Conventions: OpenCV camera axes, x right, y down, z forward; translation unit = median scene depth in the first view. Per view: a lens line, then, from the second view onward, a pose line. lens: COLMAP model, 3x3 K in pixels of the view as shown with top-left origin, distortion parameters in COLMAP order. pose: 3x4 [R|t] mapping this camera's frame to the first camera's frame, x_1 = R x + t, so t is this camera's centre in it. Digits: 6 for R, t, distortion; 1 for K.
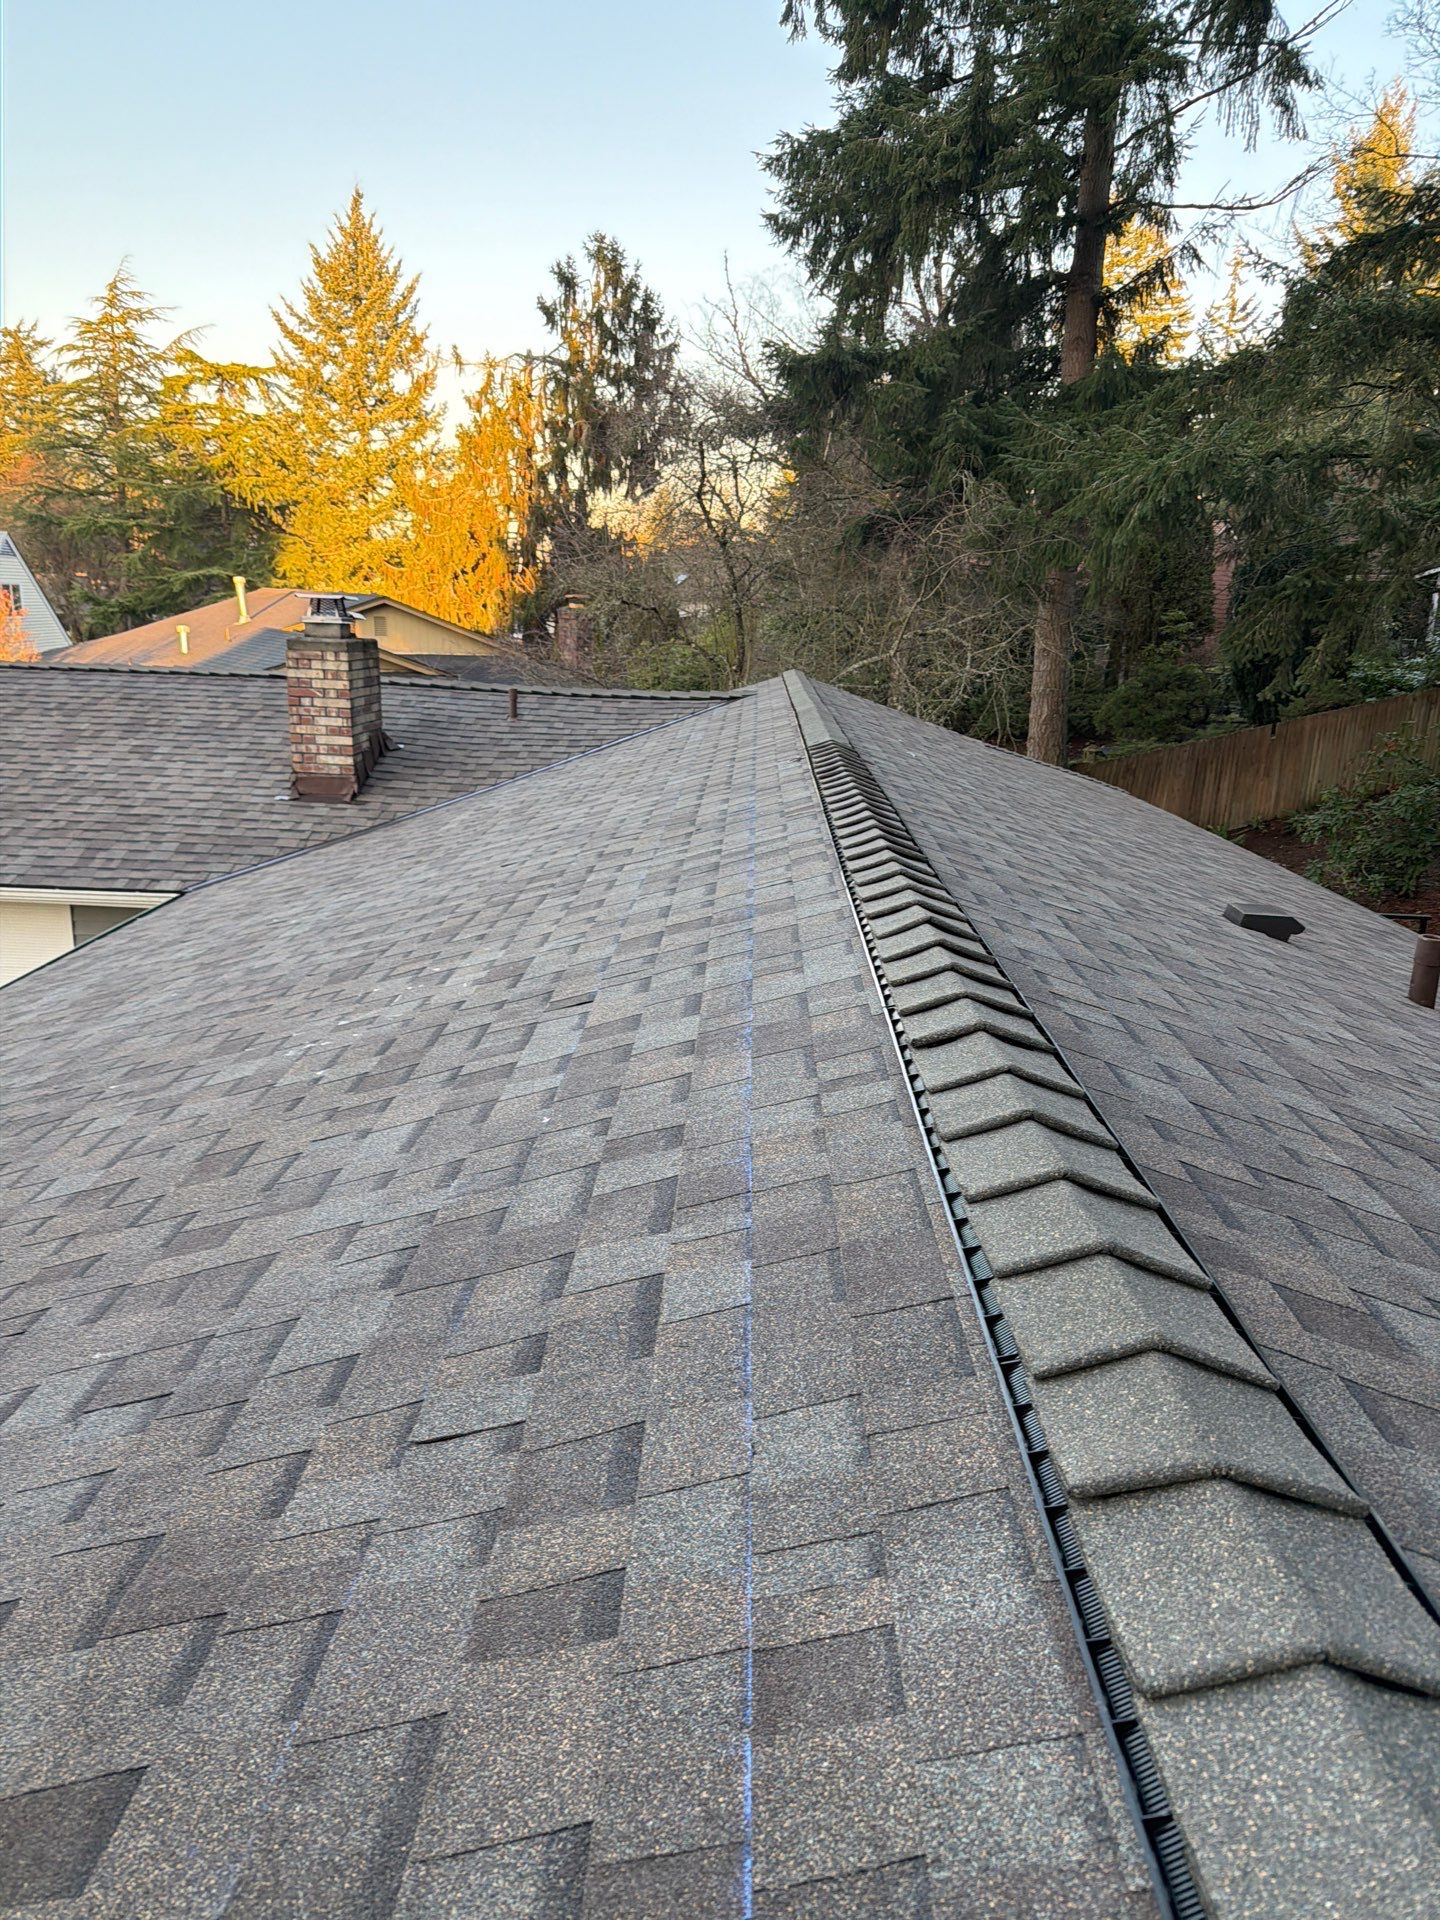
lens RADIAL K [[1357.8, 0, 719.0], [0, 1357.8, 964.0], [0, 0, 1]] dist [0.005369, -0.005160]
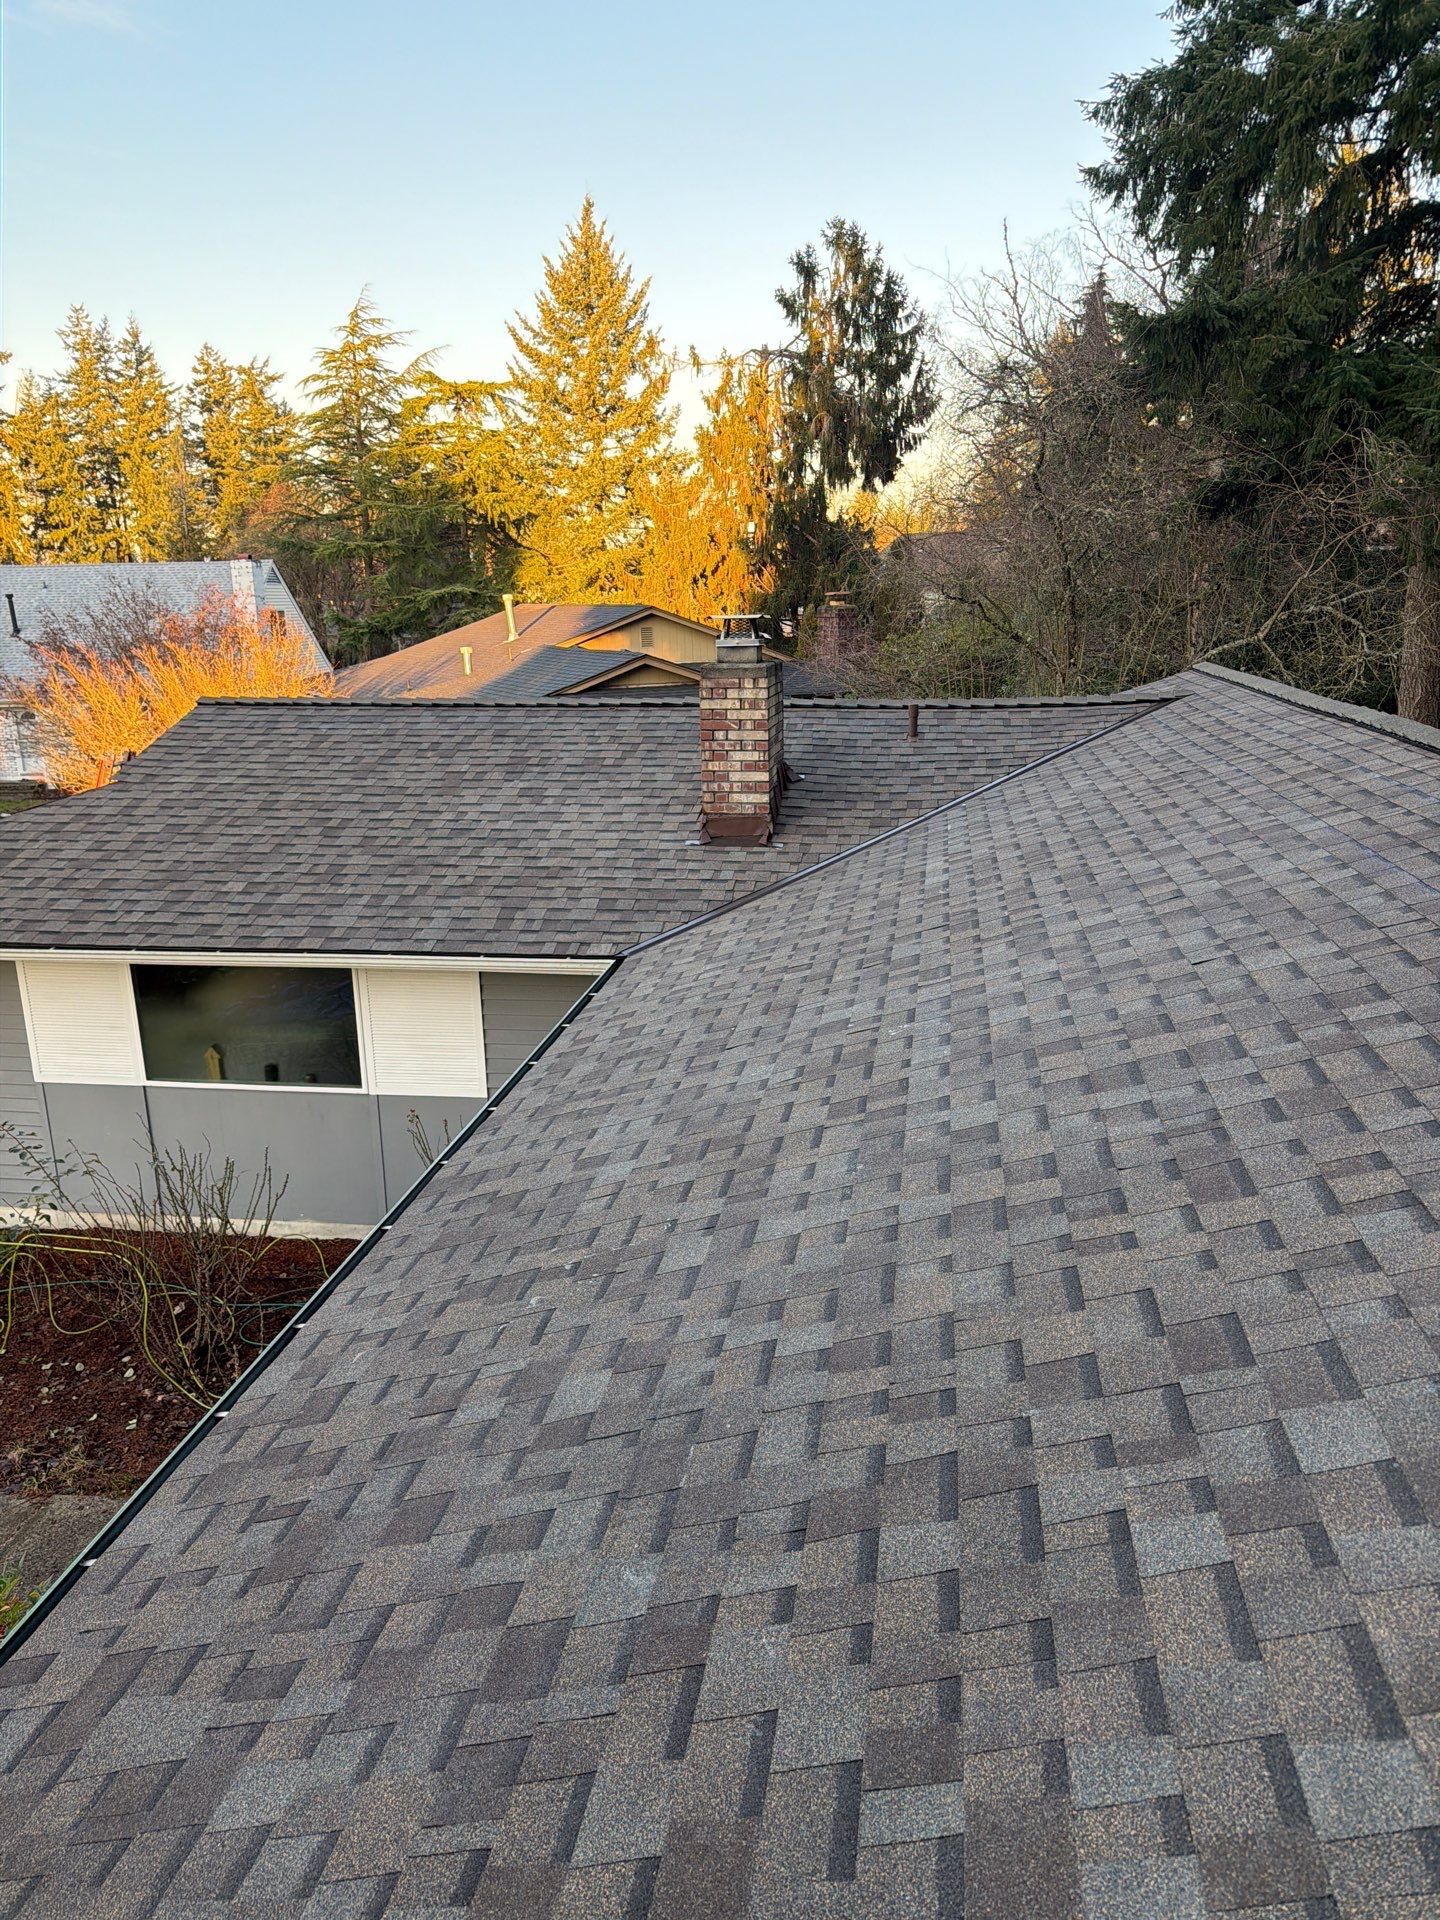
lens RADIAL K [[1348.5, 0, 729.0], [0, 1348.5, 958.1], [0, 0, 1]] dist [0.017807, -0.014386]
pose [[0.990571, -0.016093, -0.136049, -0.041846], [0.016439, 0.999864, 0.001418, -0.010934], [0.136007, -0.003641, 0.990701, 0.027235]]
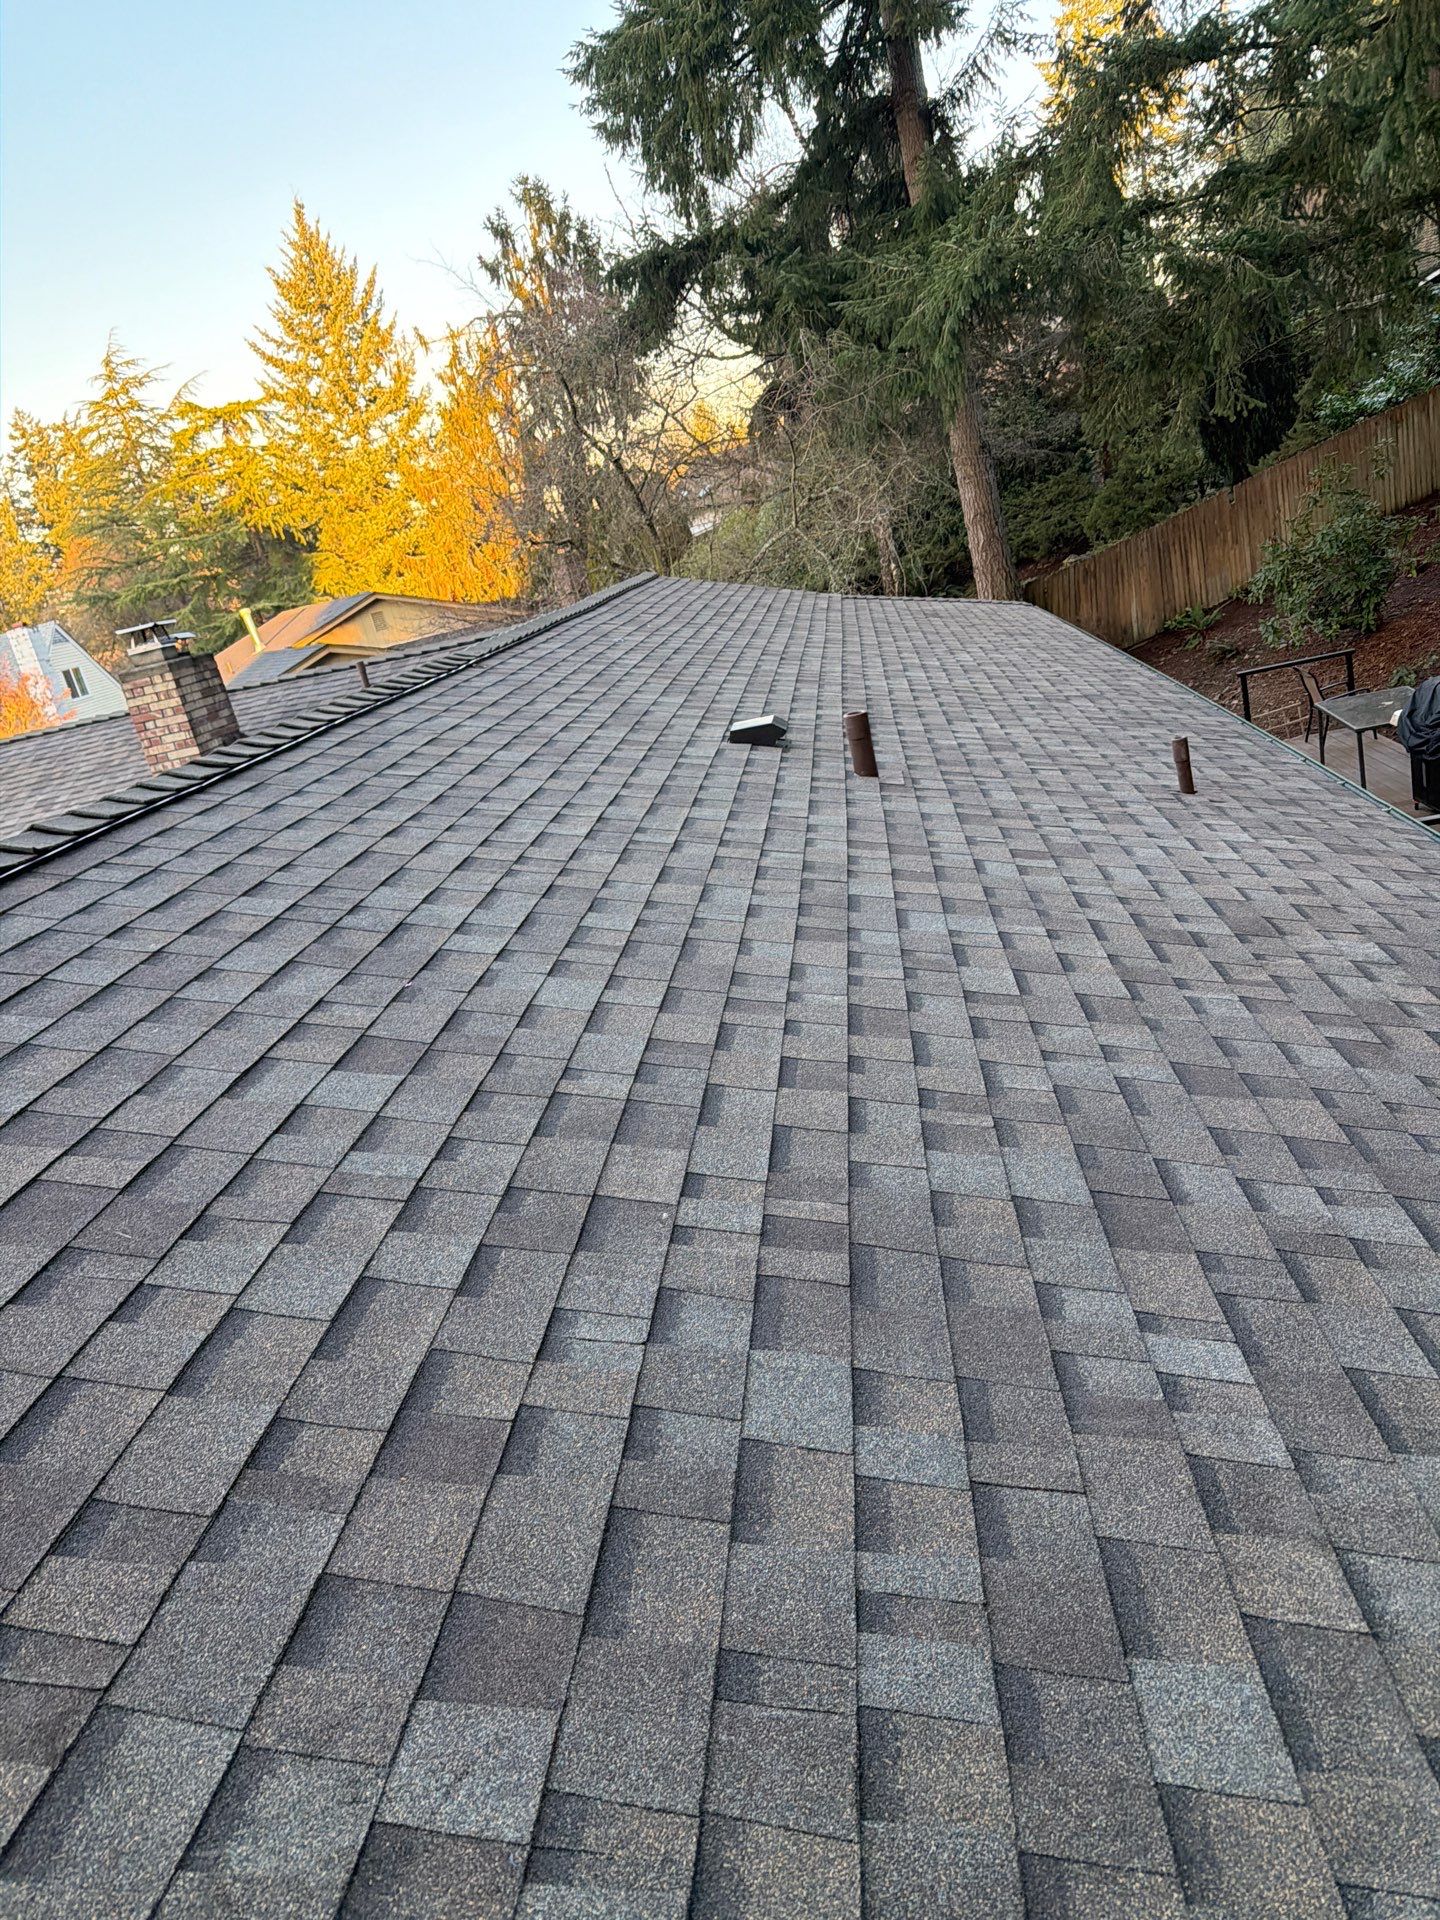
lens RADIAL K [[1359.0, 0, 733.2], [0, 1359.0, 952.1], [0, 0, 1]] dist [-0.001468, 0.001904]
pose [[0.966333, -0.224715, -0.125313, 0.058507], [0.231443, 0.971949, 0.041813, 0.011594], [0.112402, -0.069408, 0.991236, -0.012464]]
